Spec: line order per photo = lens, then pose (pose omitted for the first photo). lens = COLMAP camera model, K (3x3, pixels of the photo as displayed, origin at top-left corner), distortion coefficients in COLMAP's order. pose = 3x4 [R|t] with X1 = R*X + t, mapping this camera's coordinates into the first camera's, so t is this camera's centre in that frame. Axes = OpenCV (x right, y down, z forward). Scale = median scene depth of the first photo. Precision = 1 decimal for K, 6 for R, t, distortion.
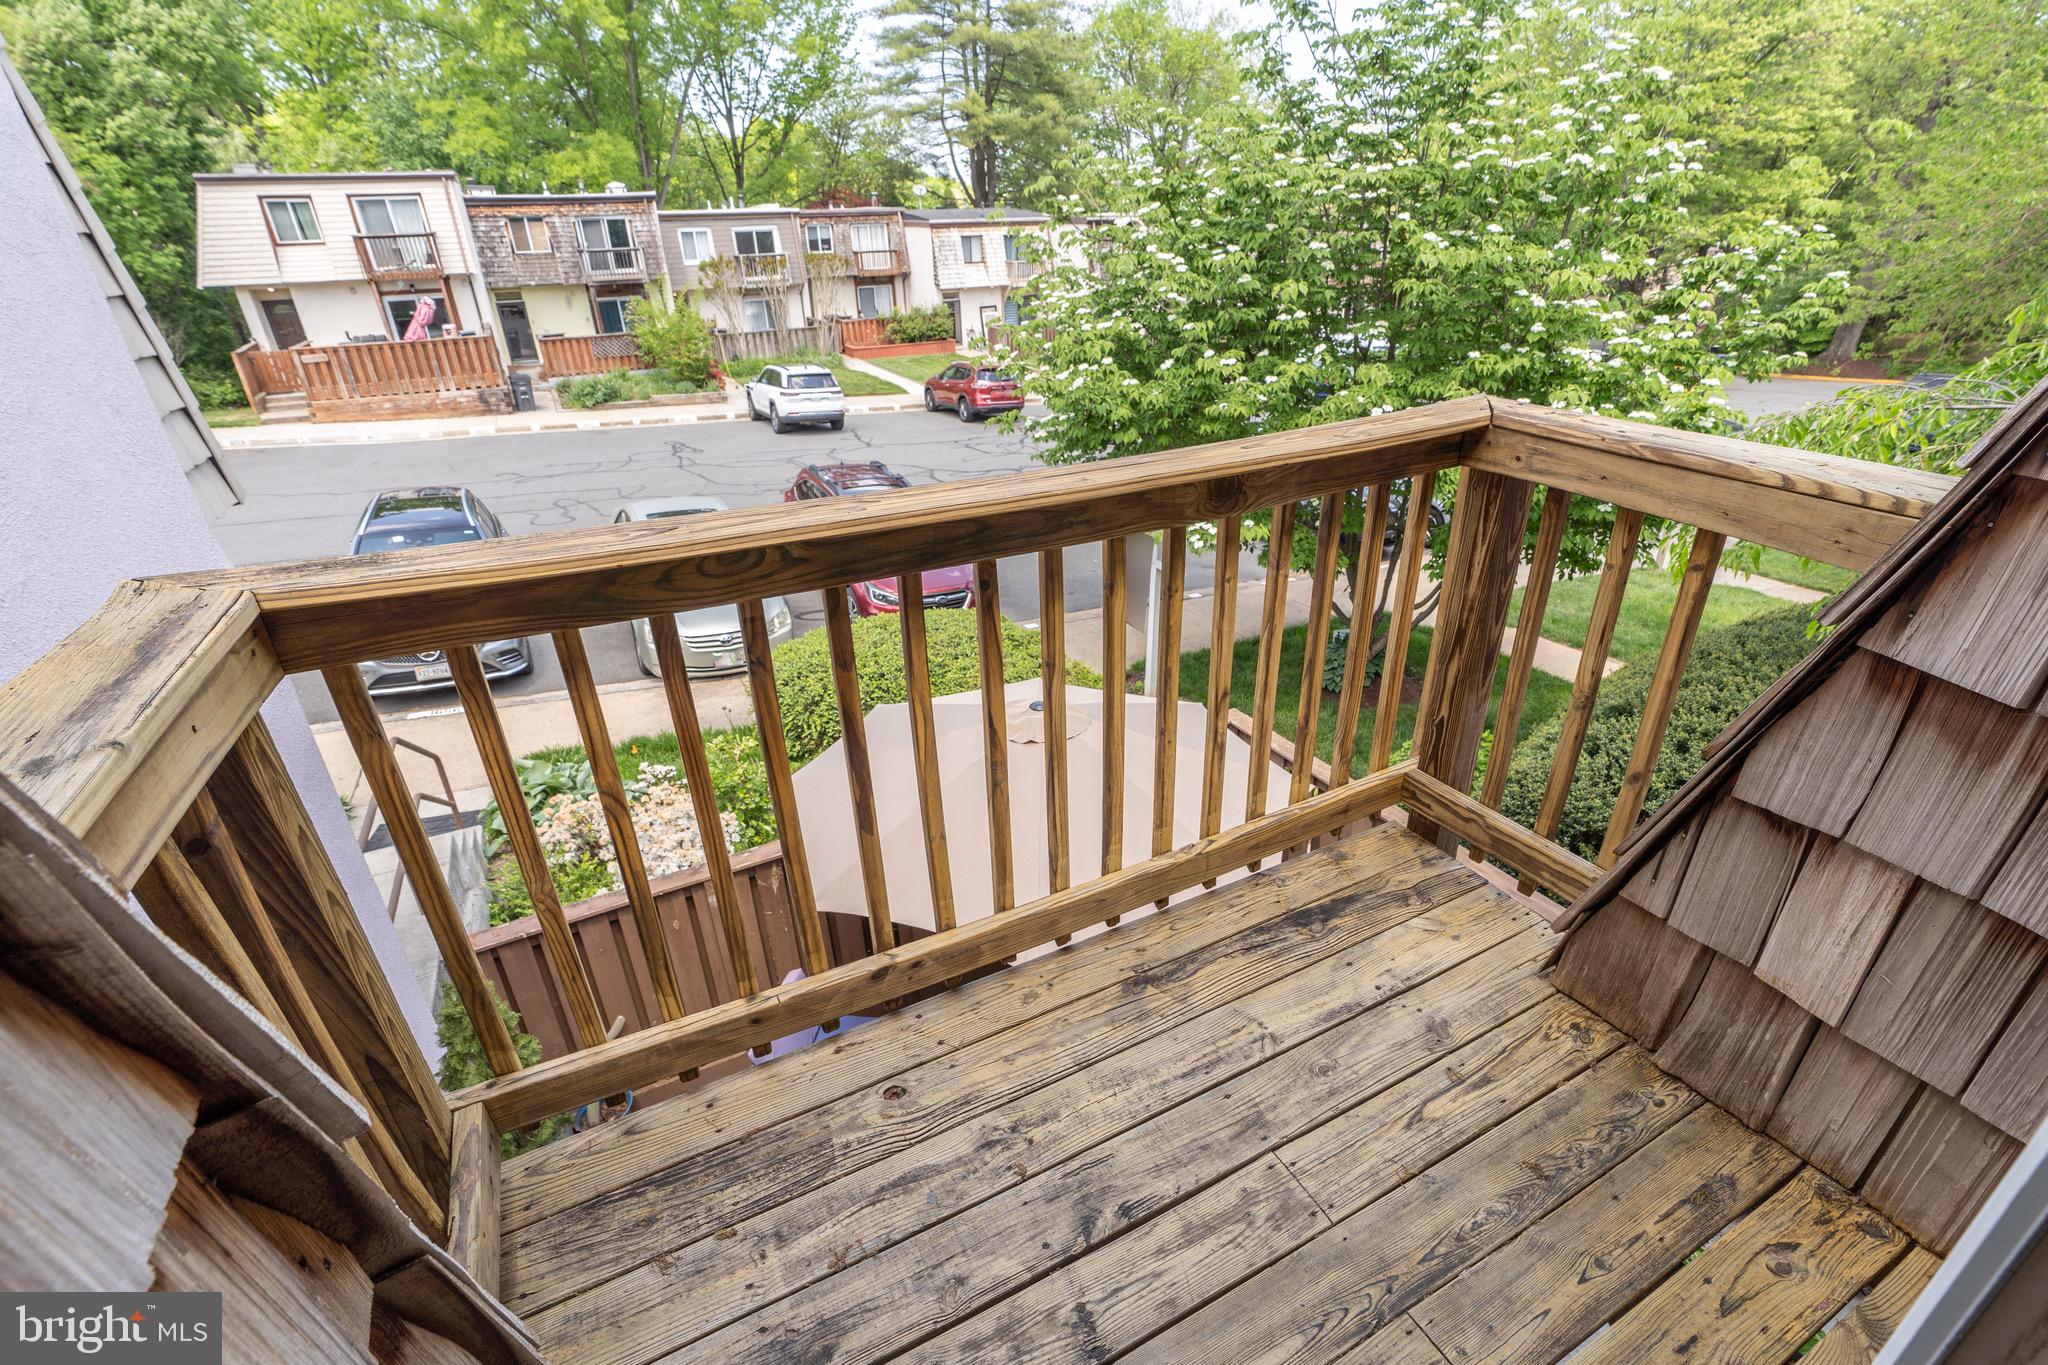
lens RADIAL K [[942.5, 0, 1024.0], [0, 942.5, 682.5], [0, 0, 1]] dist [-0.001104, 0.001139]
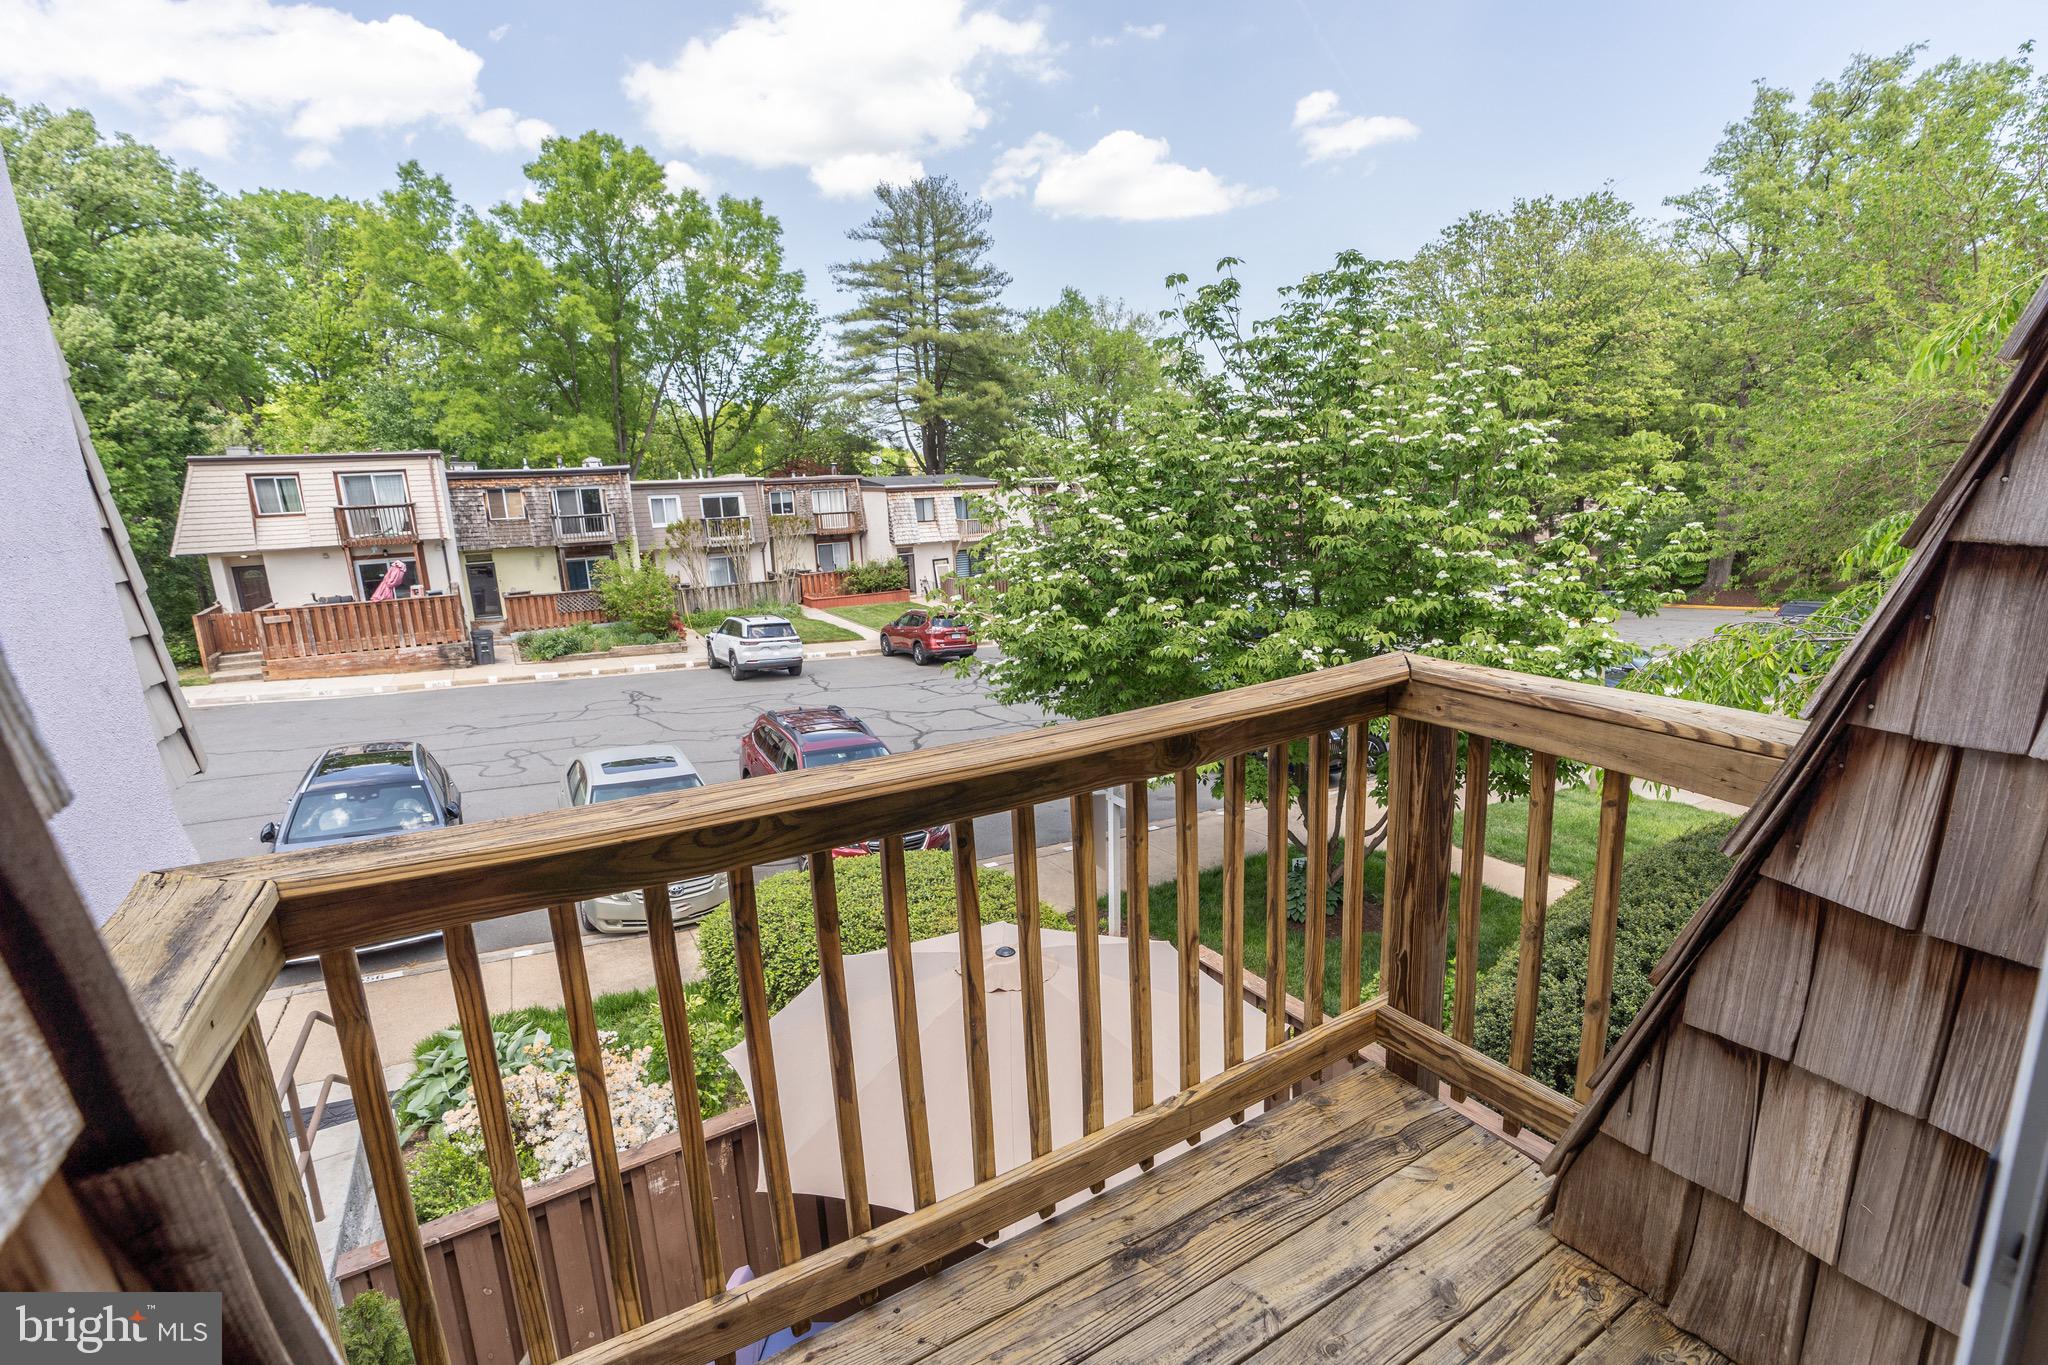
lens RADIAL K [[945.8, 0, 1025.3], [0, 945.8, 672.9], [0, 0, 1]] dist [-0.004014, 0.001951]
pose [[0.998328, -0.024030, 0.052564, -0.004342], [0.036568, 0.966910, -0.252482, -0.003141], [-0.044757, 0.253982, 0.966173, -0.014516]]
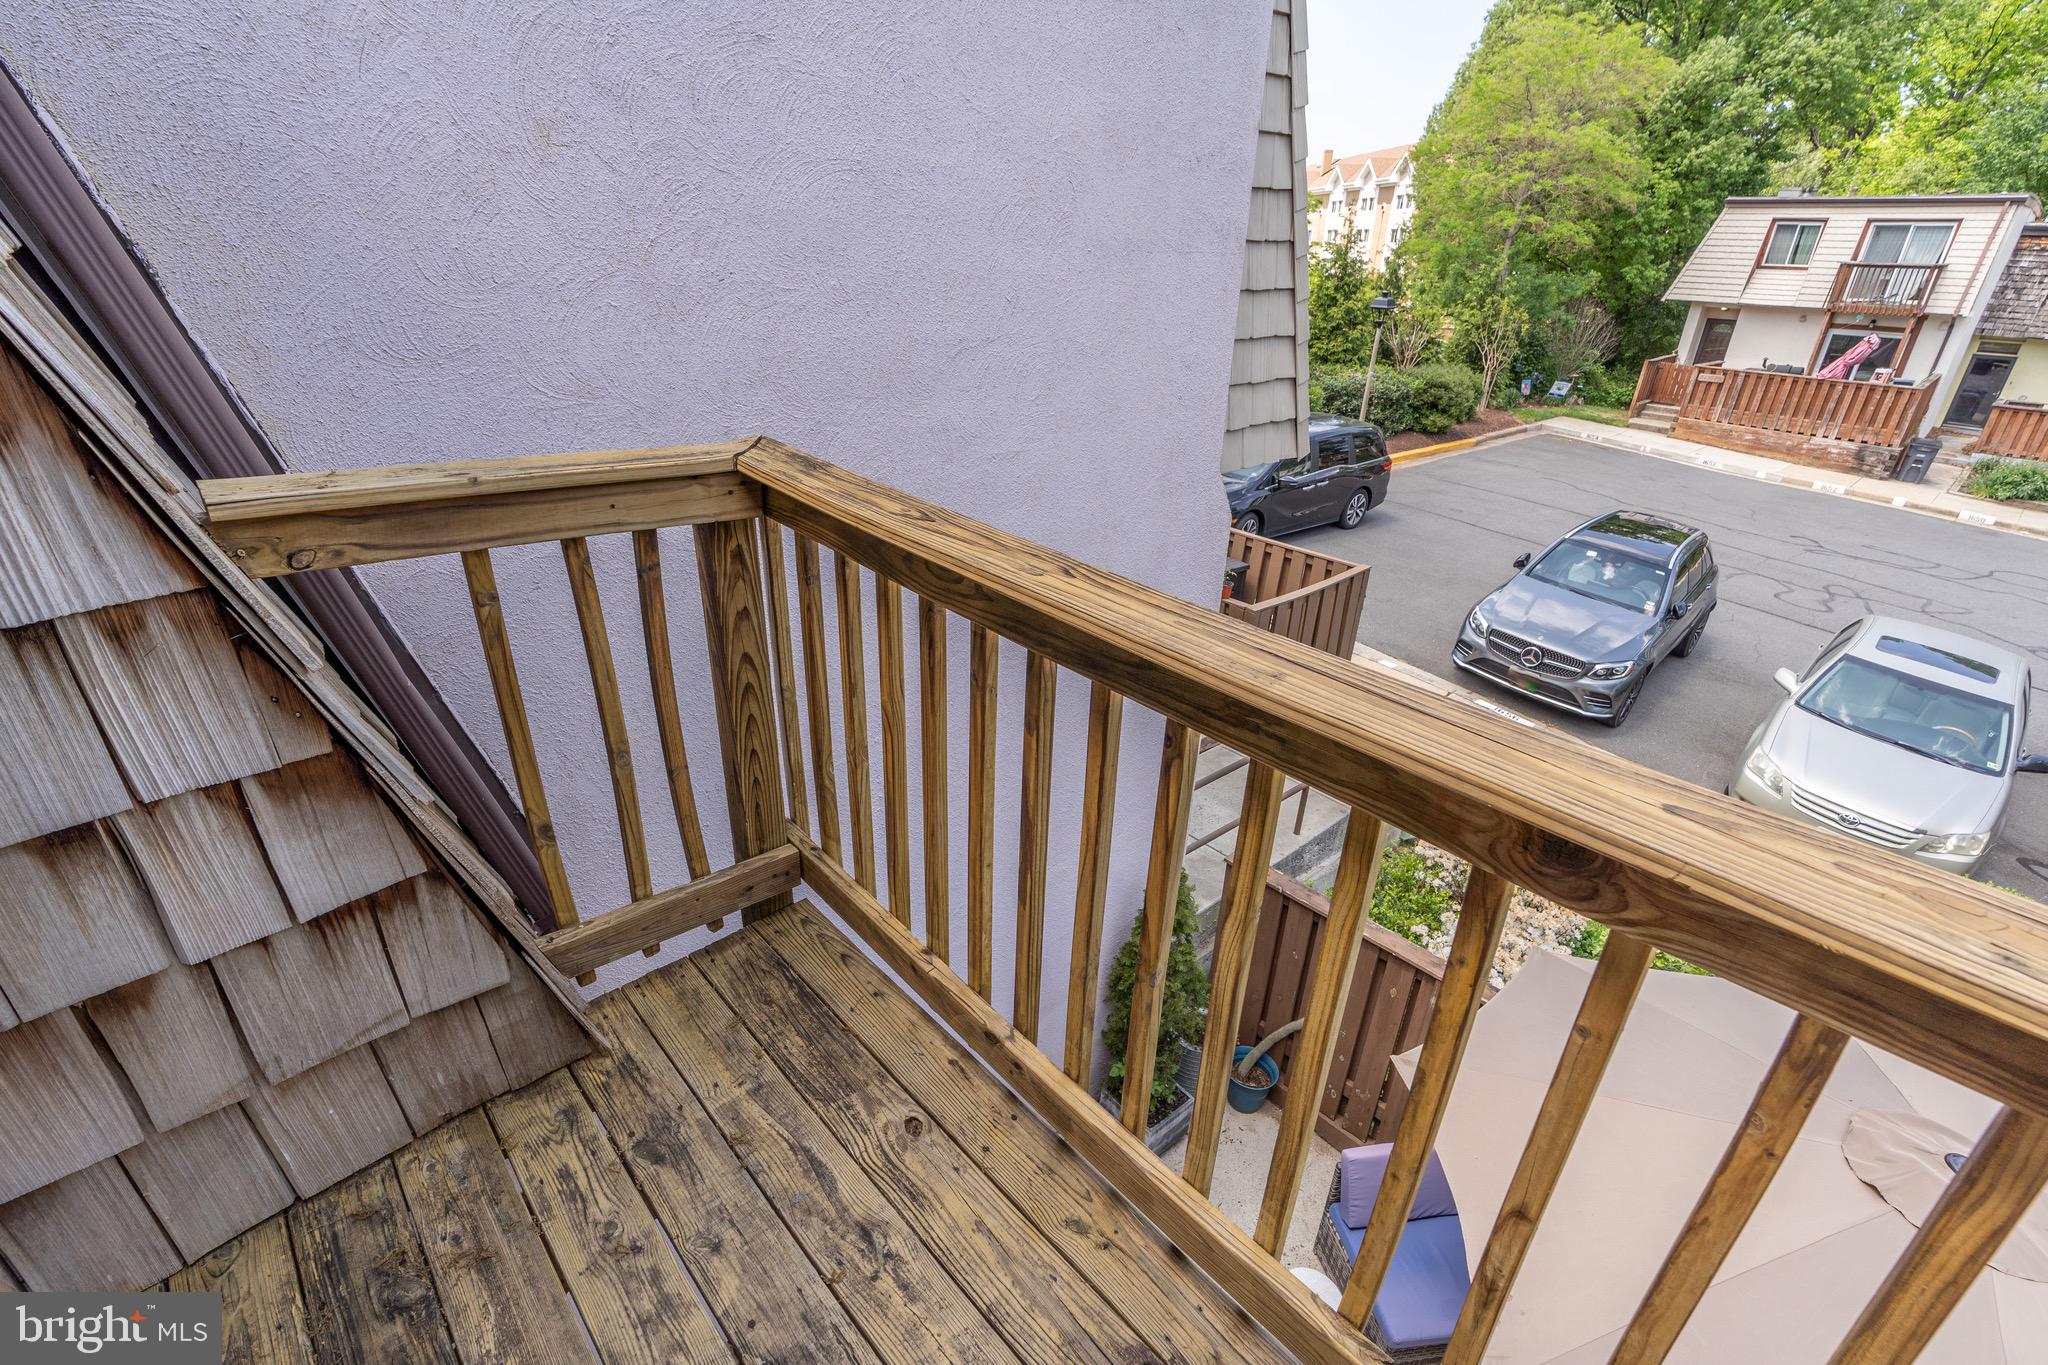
lens RADIAL K [[924.3, 0, 1008.9], [0, 924.3, 677.6], [0, 0, 1]] dist [-0.003031, 0.001583]
pose [[0.257423, 0.447535, -0.856415, 0.105325], [-0.460076, 0.836144, 0.298652, -0.060476], [0.849744, 0.317136, 0.421142, 0.110798]]
